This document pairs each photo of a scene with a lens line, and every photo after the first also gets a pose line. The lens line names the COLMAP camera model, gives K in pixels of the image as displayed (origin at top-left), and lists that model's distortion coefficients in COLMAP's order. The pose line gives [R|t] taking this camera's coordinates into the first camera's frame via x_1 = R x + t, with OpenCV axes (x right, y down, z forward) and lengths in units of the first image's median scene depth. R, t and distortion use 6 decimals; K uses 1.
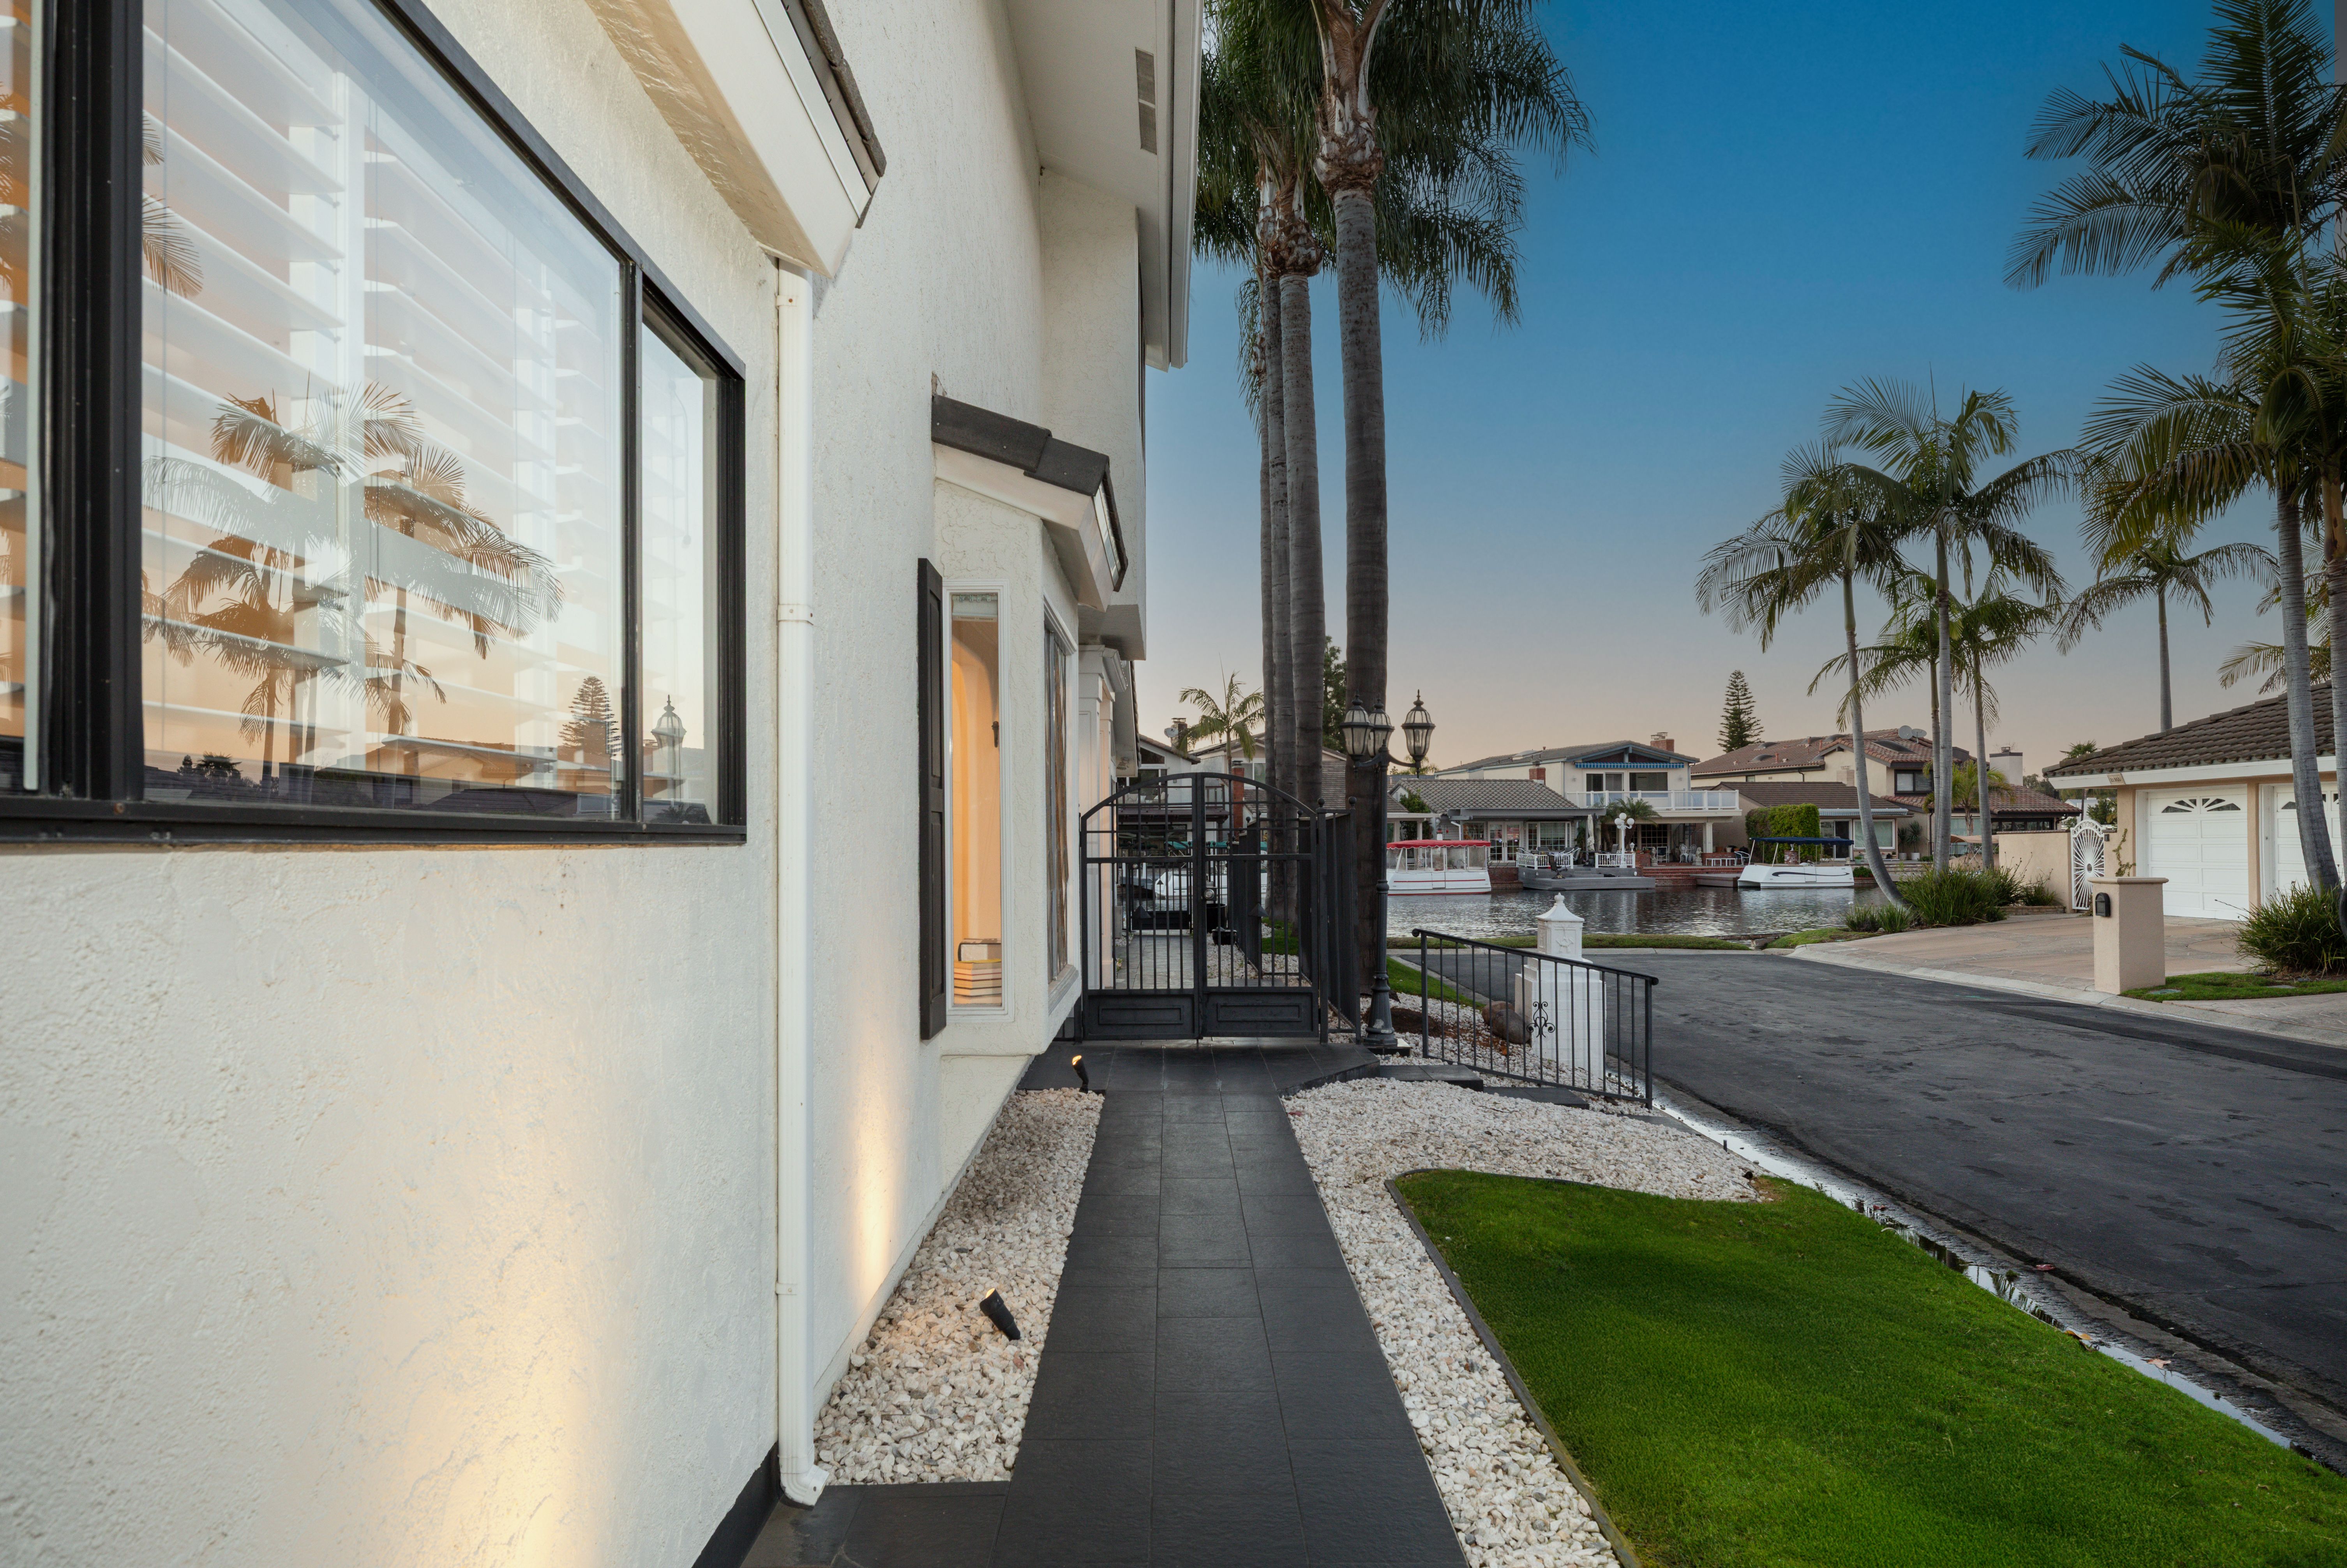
lens RADIAL K [[1628.6, 0, 1121.8], [0, 1628.6, 822.4], [0, 0, 1]] dist [-0.003600, -0.001728]
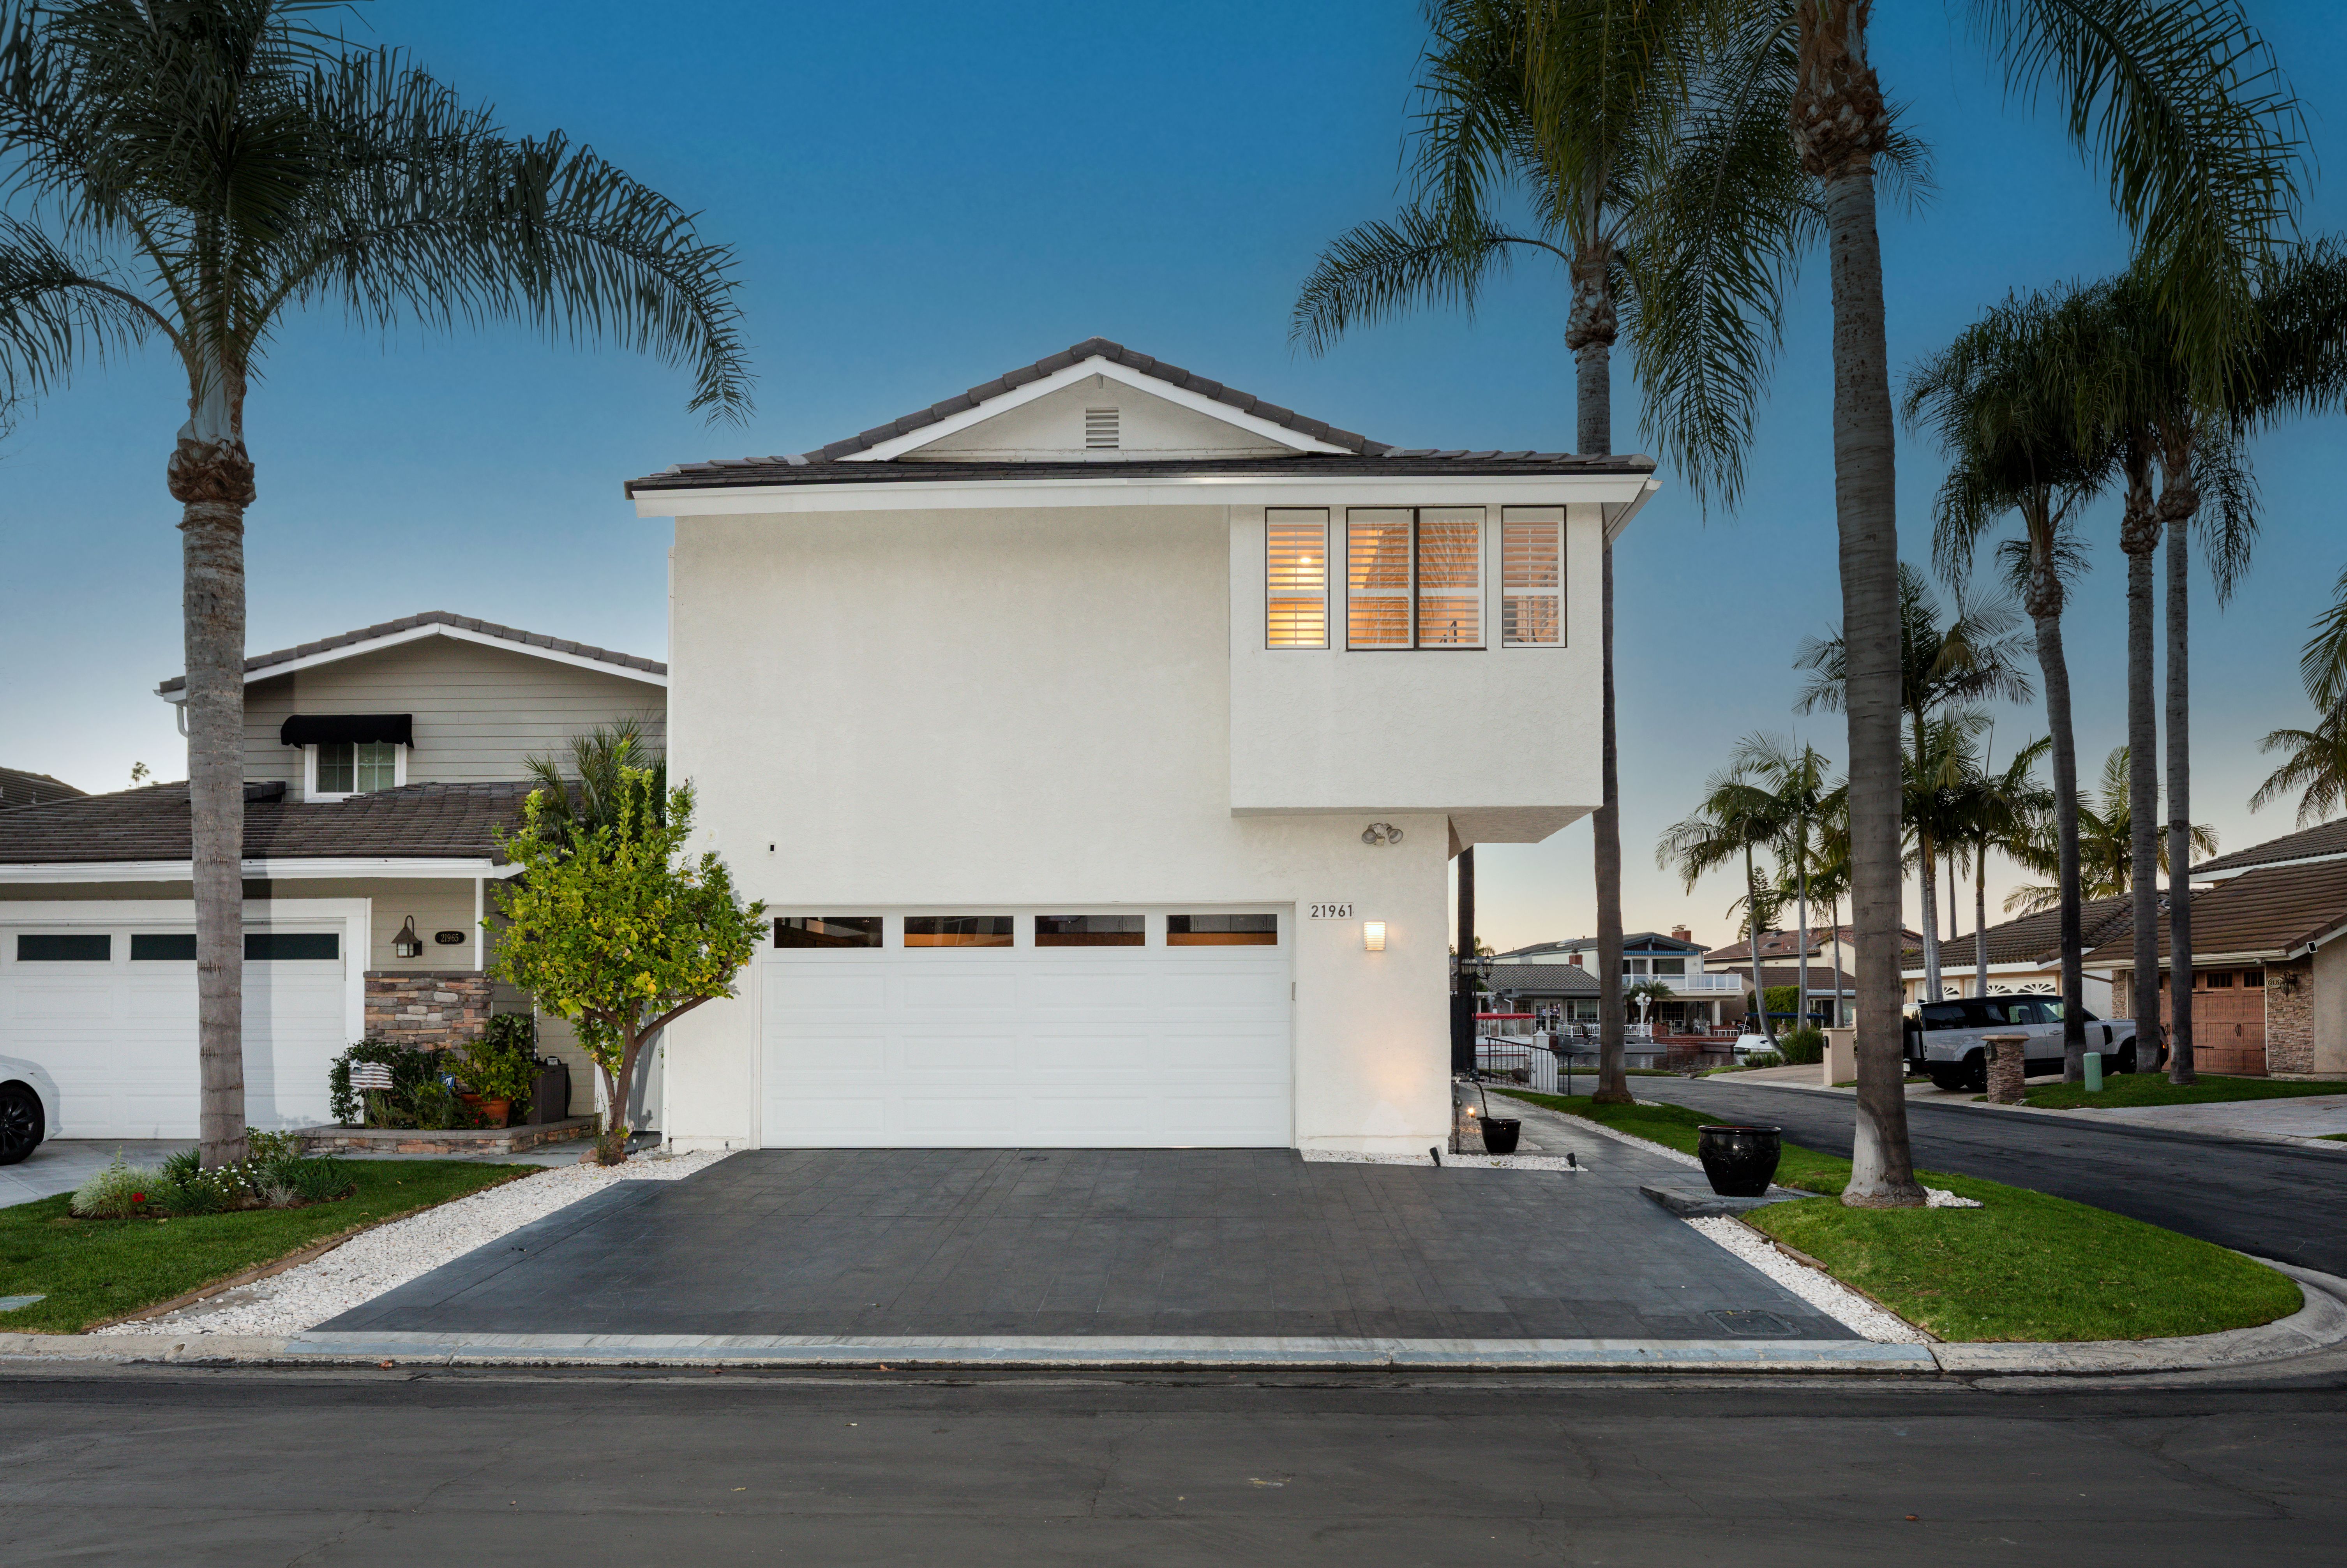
lens RADIAL K [[1626.3, 0, 1171.4], [0, 1626.3, 981.2], [0, 0, 1]] dist [-0.005390, 0.000010]
pose [[0.999984, 0.004333, -0.003703, -0.043420], [-0.004371, 0.999937, -0.010331, 0.000032], [0.003658, 0.010347, 0.999940, -0.222589]]
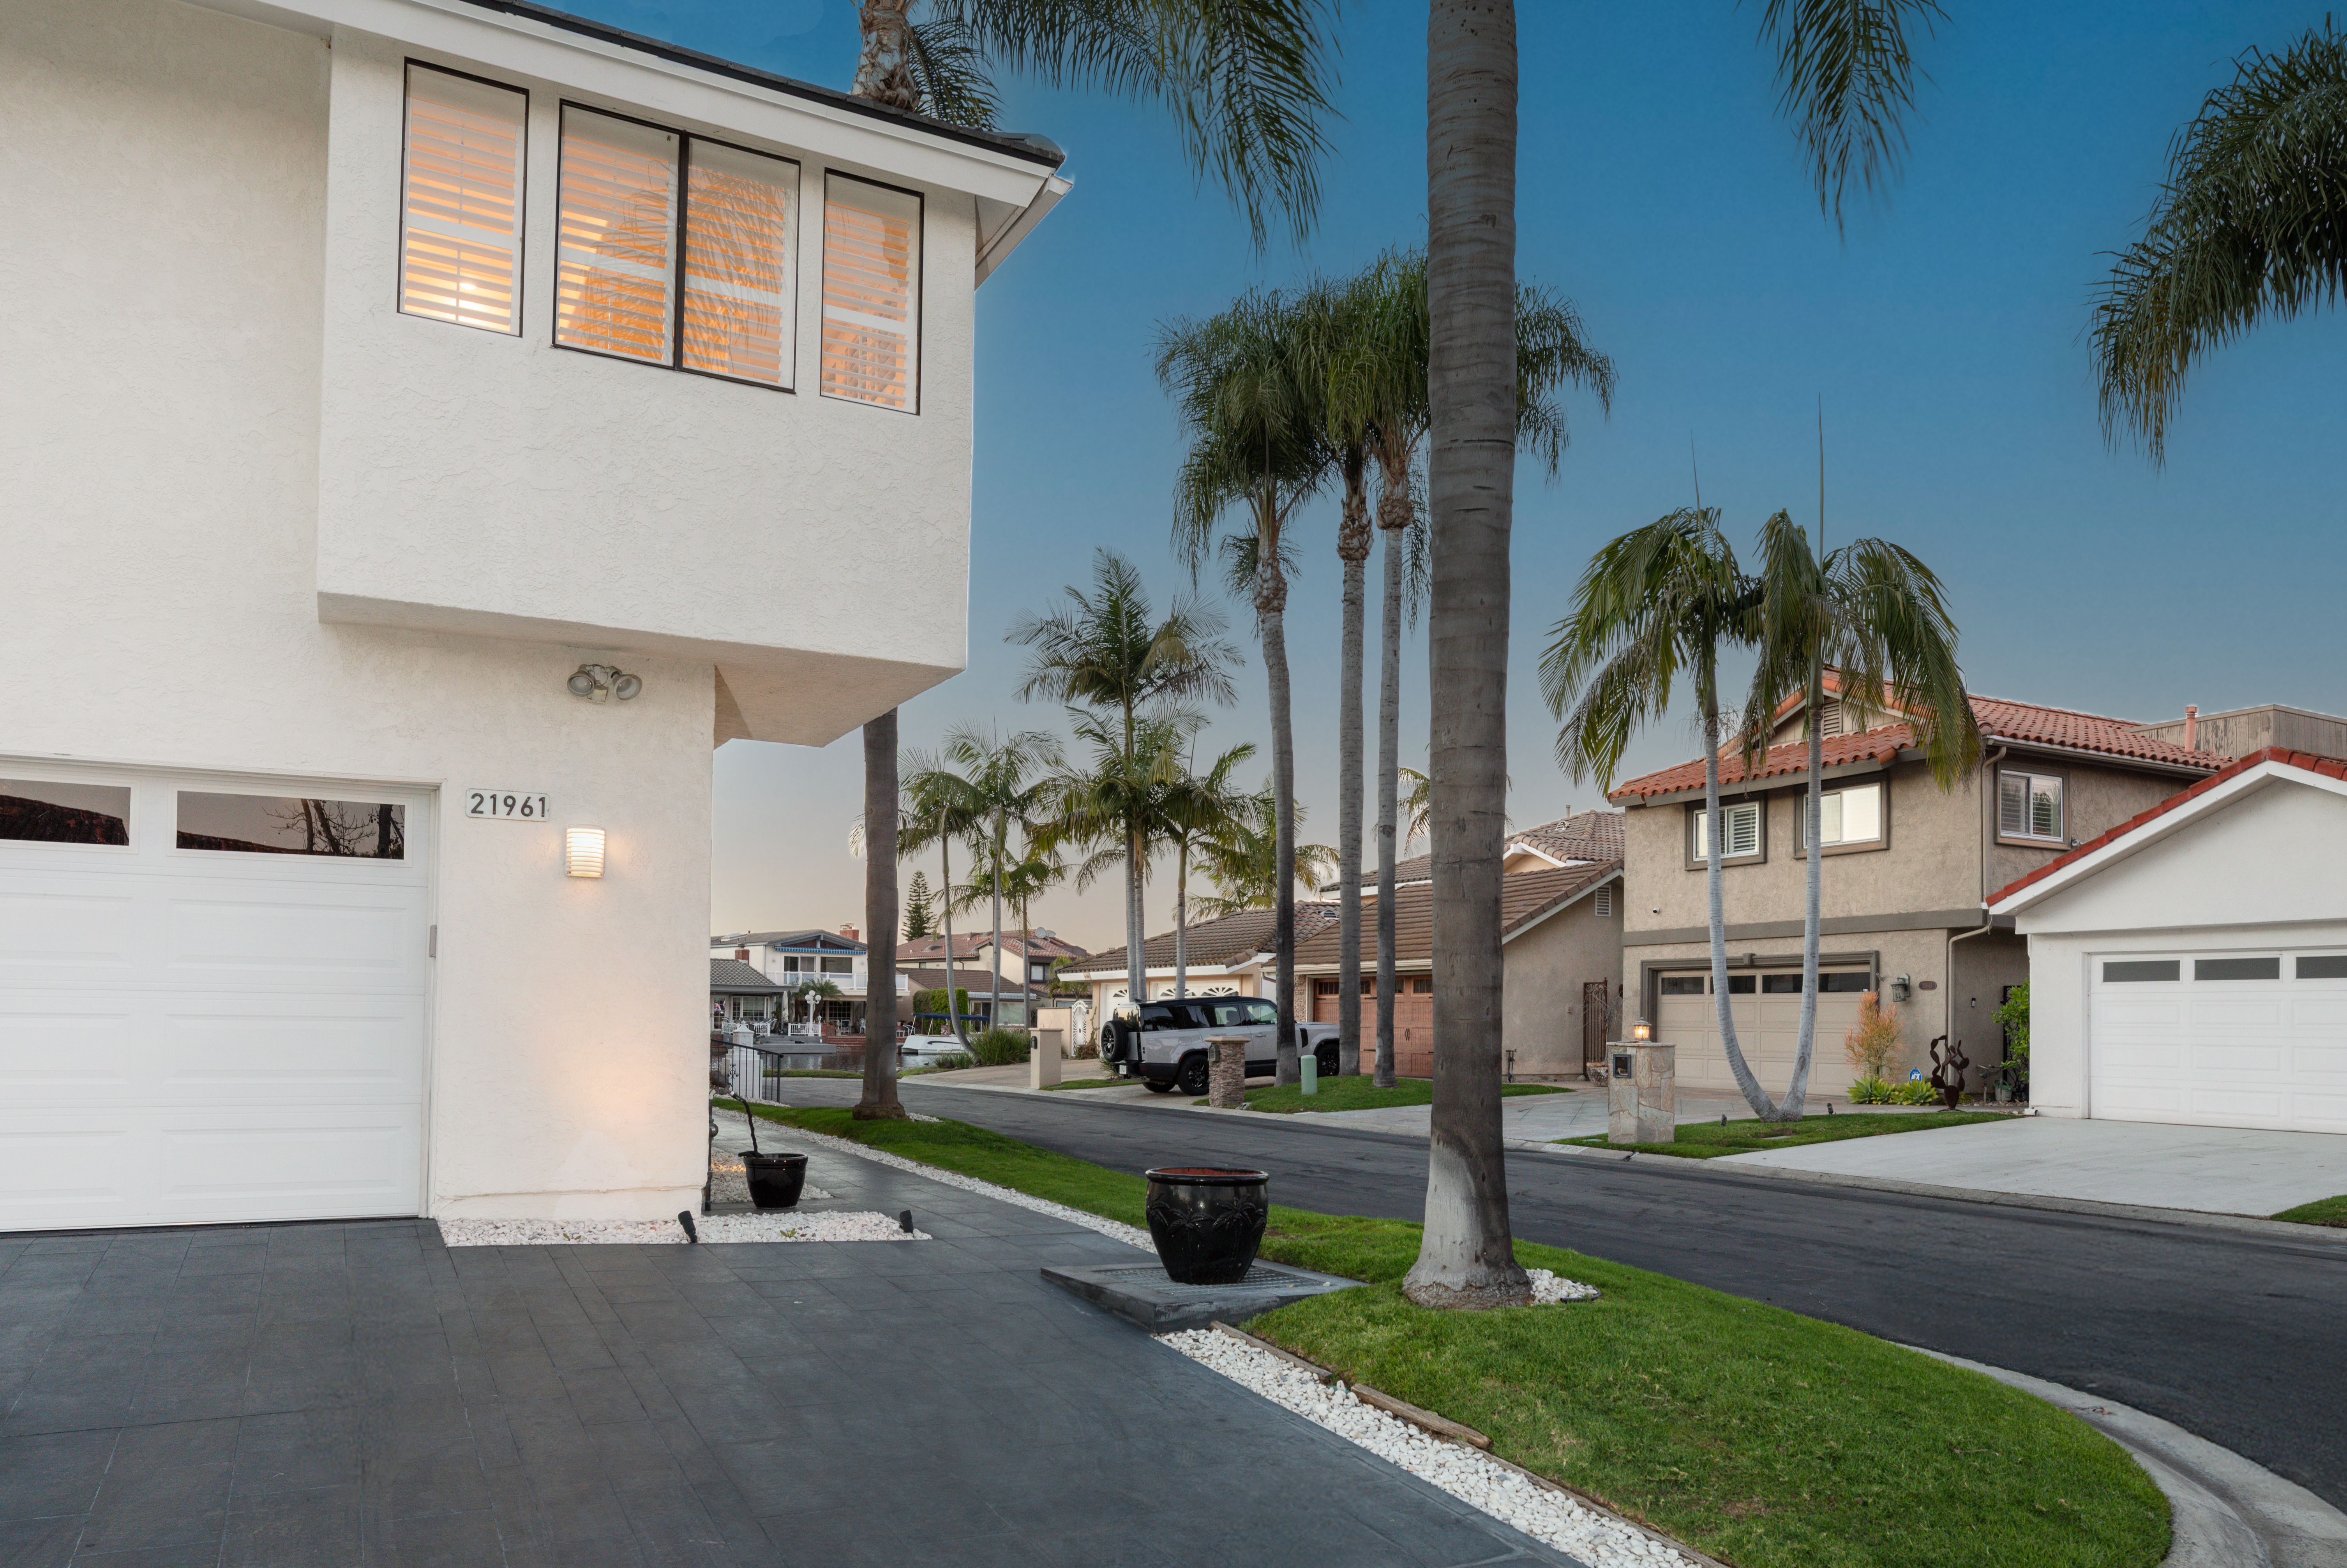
lens RADIAL K [[1626.3, 0, 1171.4], [0, 1626.3, 981.2], [0, 0, 1]] dist [-0.005390, 0.000010]
pose [[0.873651, 0.031038, 0.485563, -0.040025], [-0.025454, 0.999512, -0.018093, 0.002101], [-0.485887, 0.003448, 0.874015, -0.163211]]
